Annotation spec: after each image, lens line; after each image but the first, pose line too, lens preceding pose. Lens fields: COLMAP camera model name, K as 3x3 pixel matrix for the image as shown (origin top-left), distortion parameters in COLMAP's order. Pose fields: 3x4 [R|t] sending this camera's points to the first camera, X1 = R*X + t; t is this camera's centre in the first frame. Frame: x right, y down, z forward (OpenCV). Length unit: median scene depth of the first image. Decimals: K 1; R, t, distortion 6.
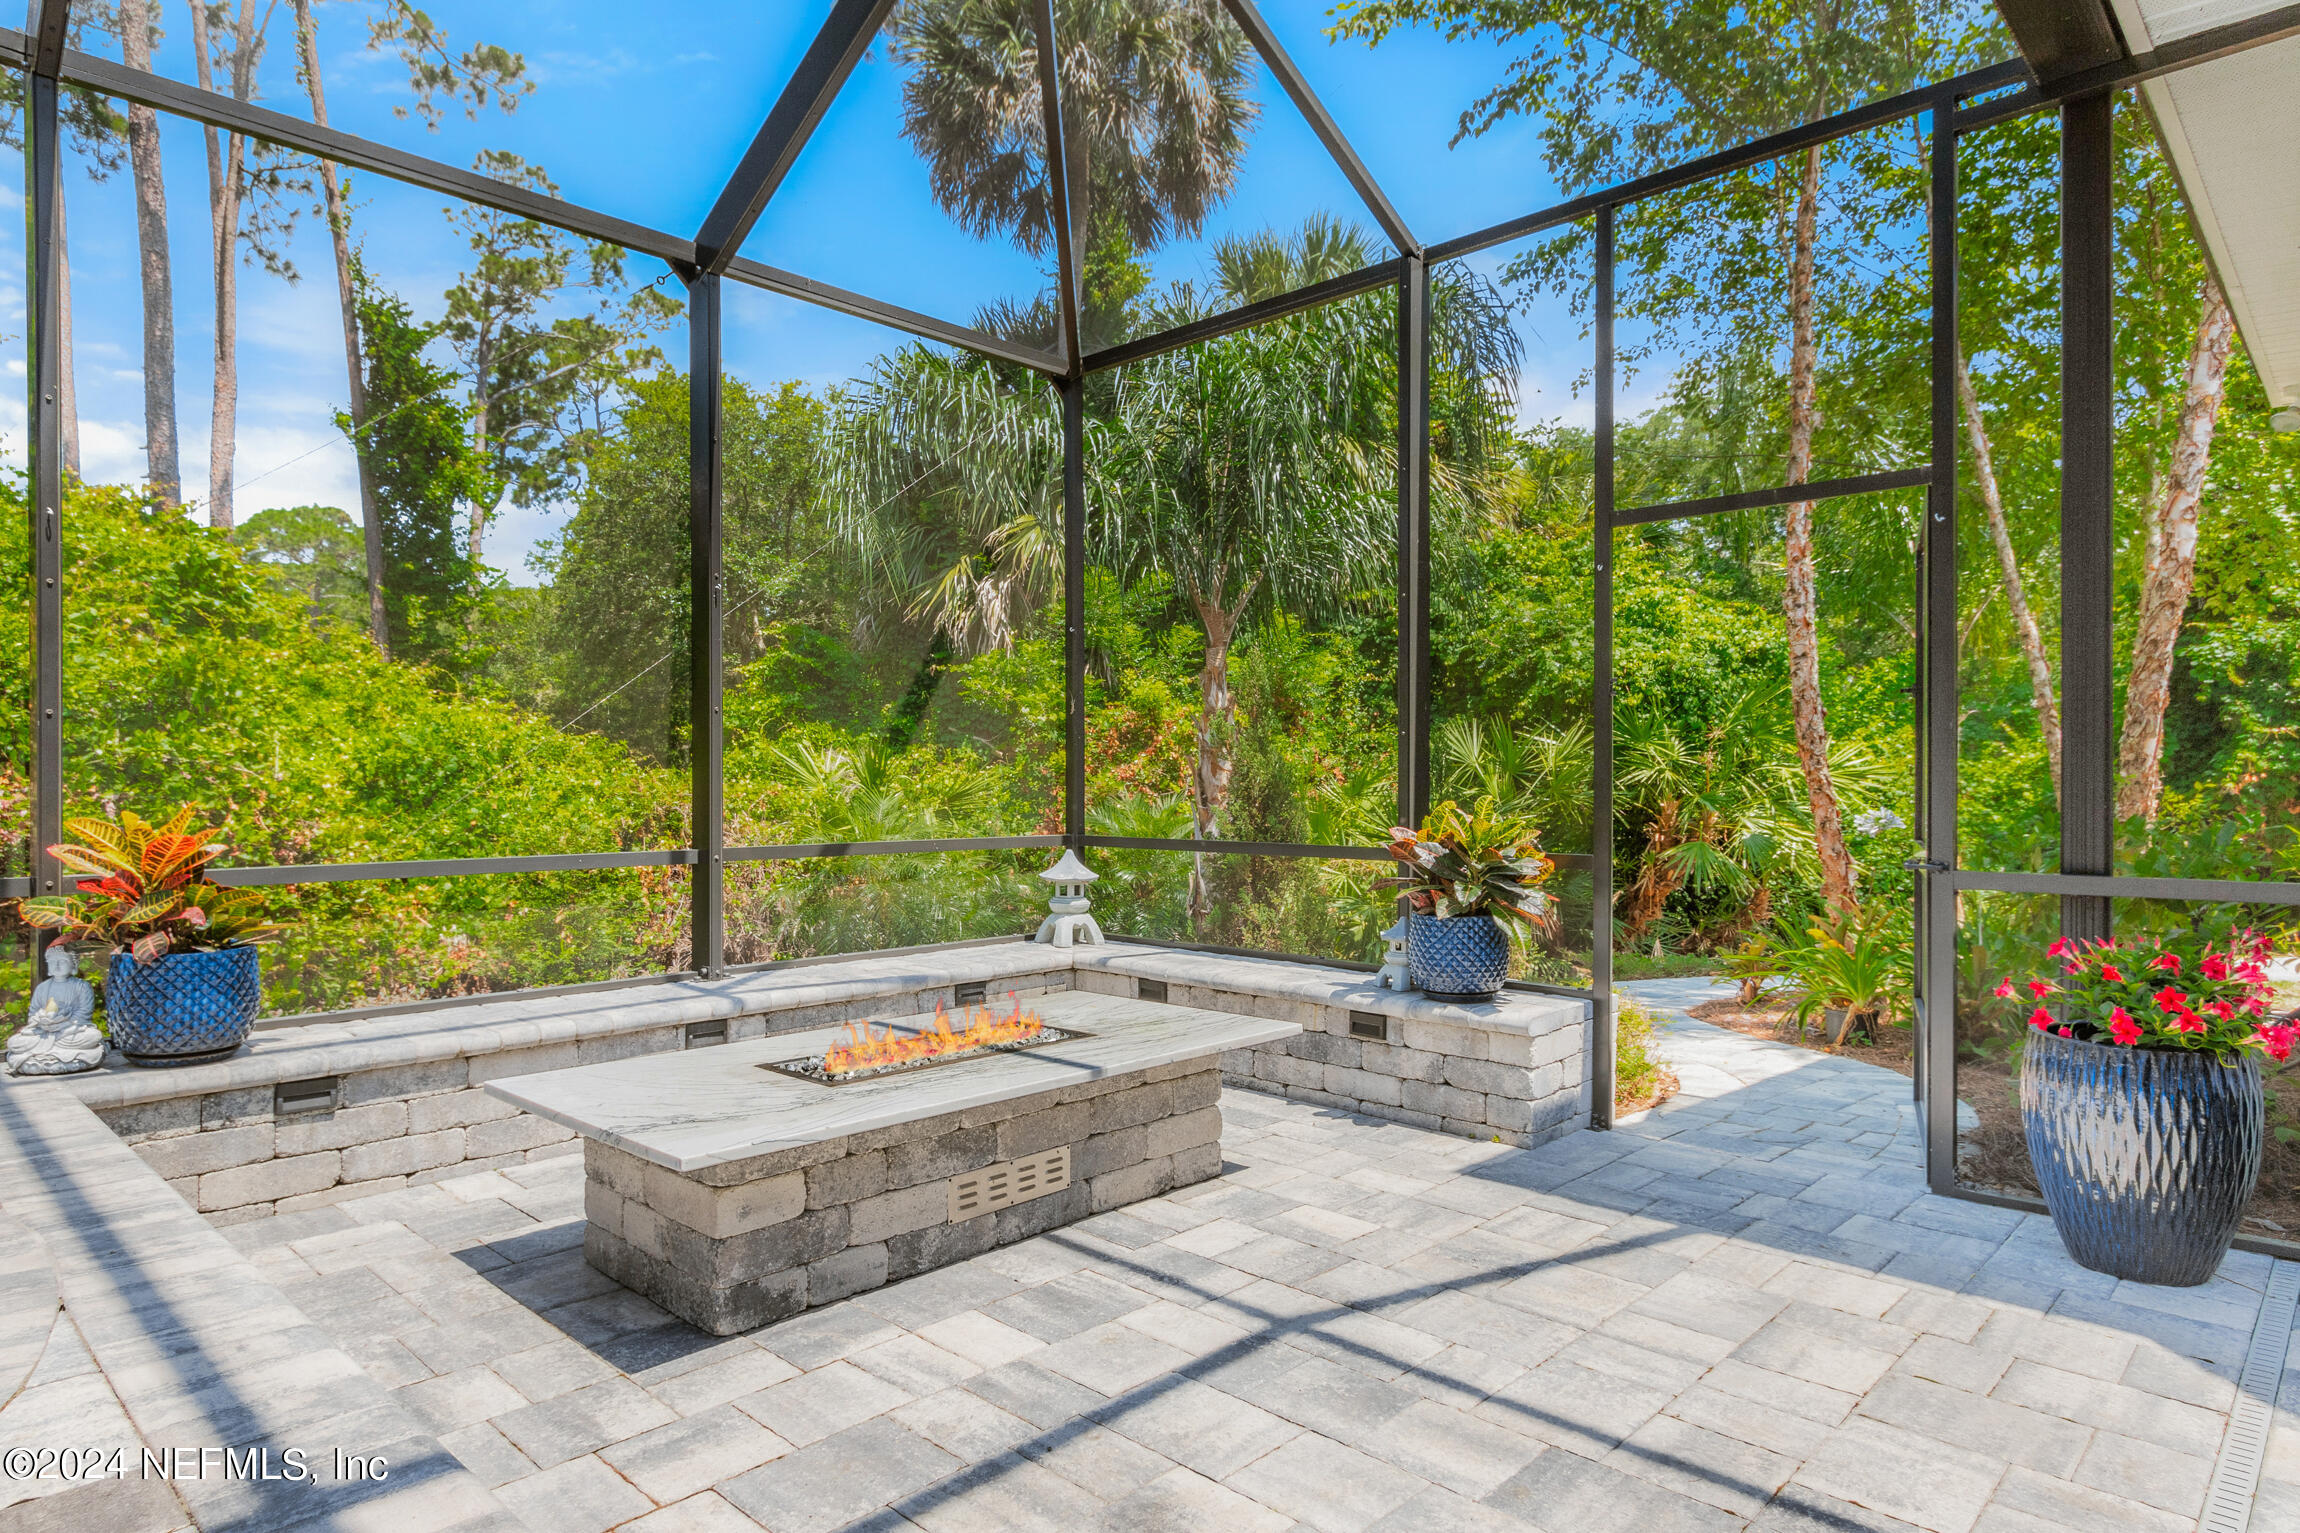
lens RADIAL K [[1300.4, 0, 1238.8], [0, 1300.4, 764.5], [0, 0, 1]] dist [0.004869, 0.000658]
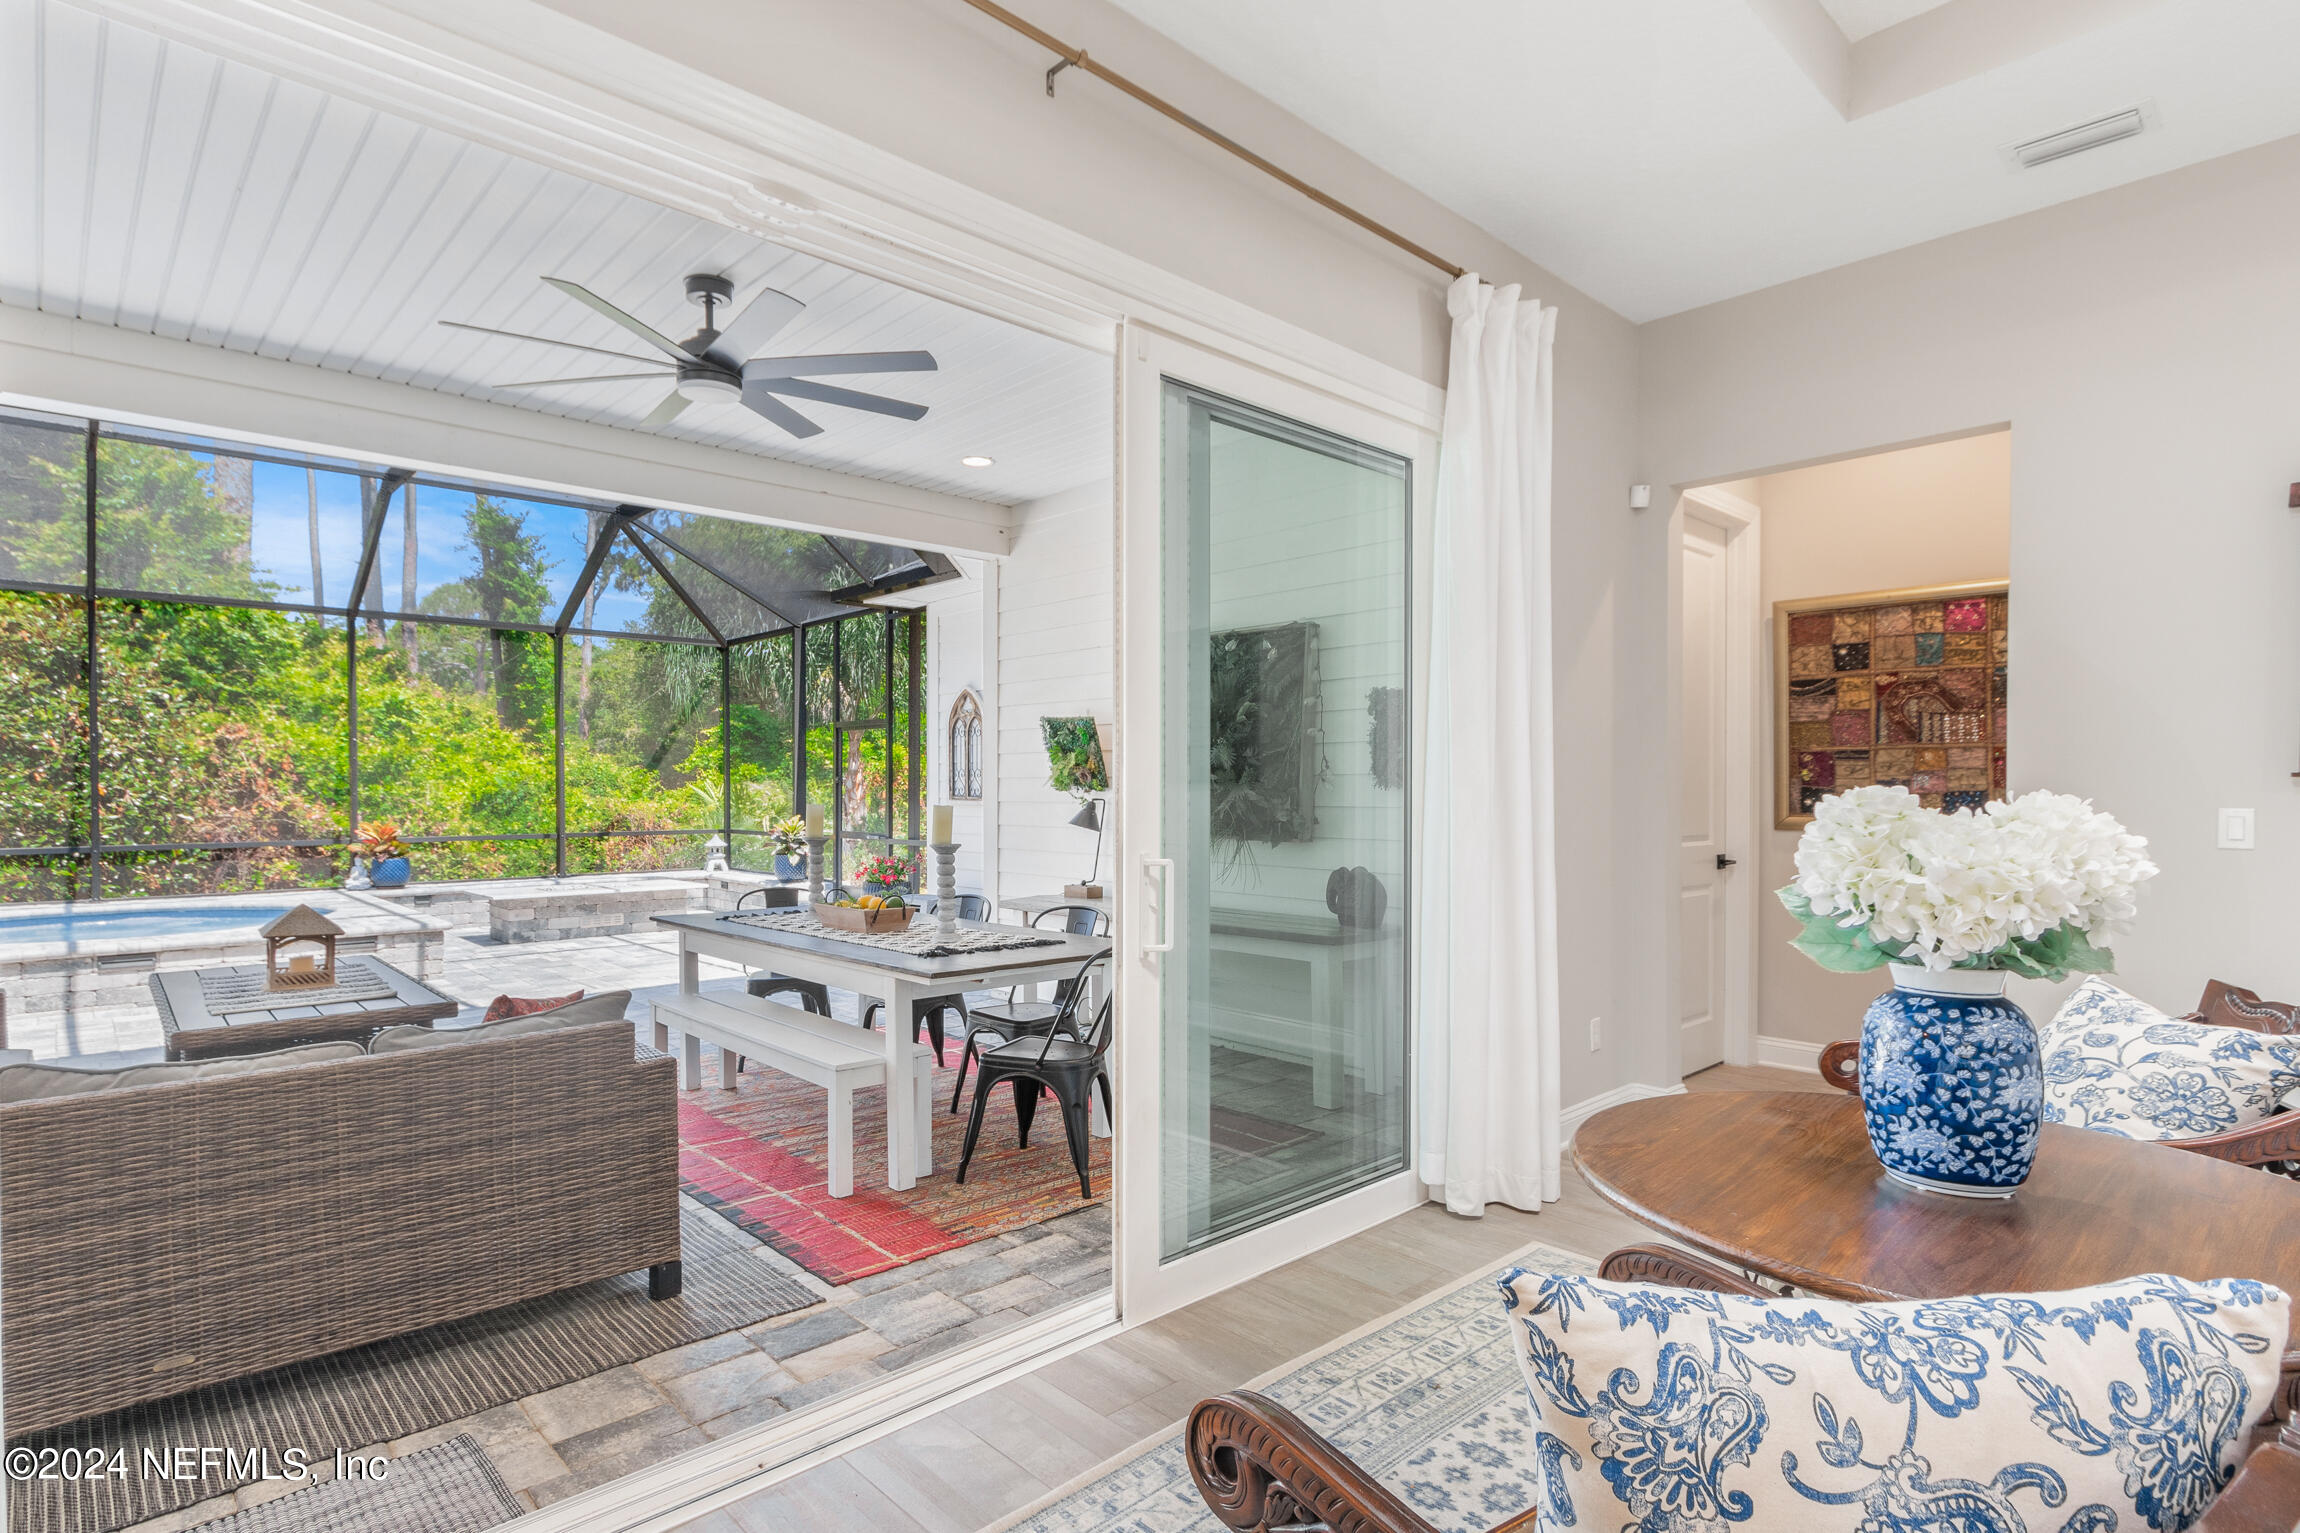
lens RADIAL K [[1014.9, 0, 1106.2], [0, 1014.9, 785.9], [0, 0, 1]] dist [0.004842, 0.000480]
pose [[0.997918, -0.001678, -0.064467, 1.384096], [0.002145, 0.999972, 0.007179, -0.078351], [0.064453, -0.007302, 0.997894, -1.722058]]
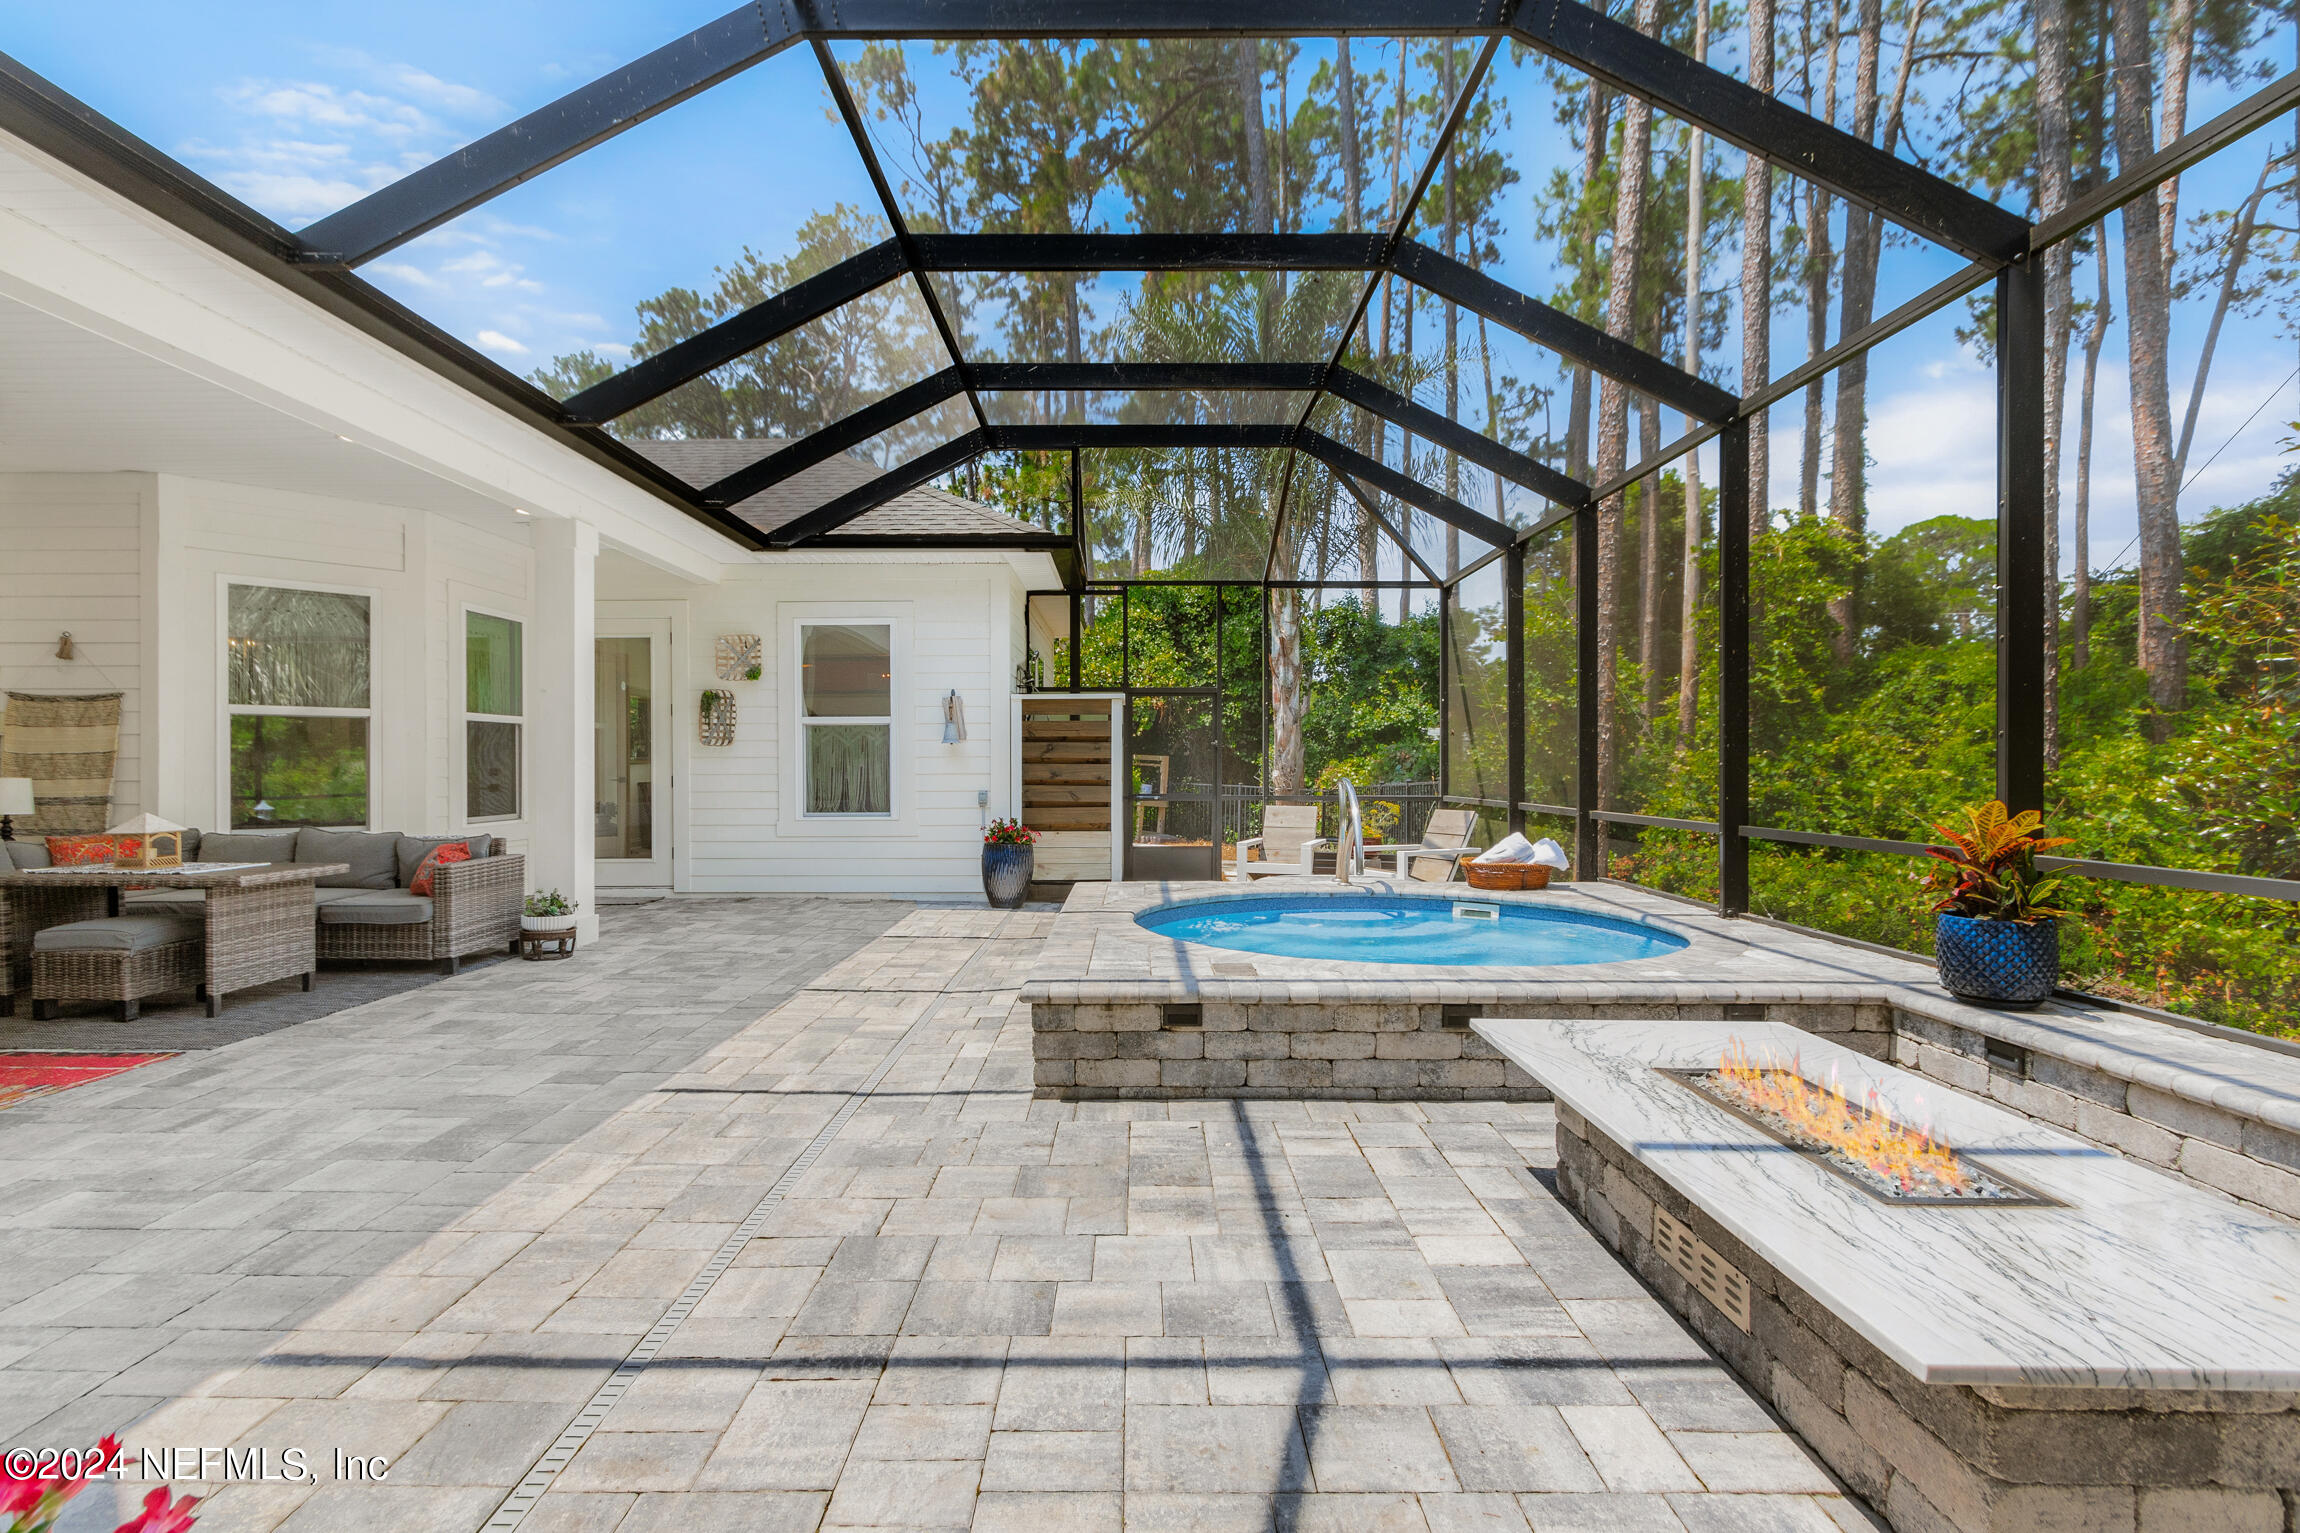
lens RADIAL K [[1083.4, 0, 1150.0], [0, 1083.4, 766.5], [0, 0, 1]] dist [0.002221, -0.000966]
pose [[-0.740470, -0.000132, -0.672090, 0.559327], [0.000860, 0.999999, -0.001144, -0.016332], [0.672089, -0.001424, -0.740469, 1.212958]]
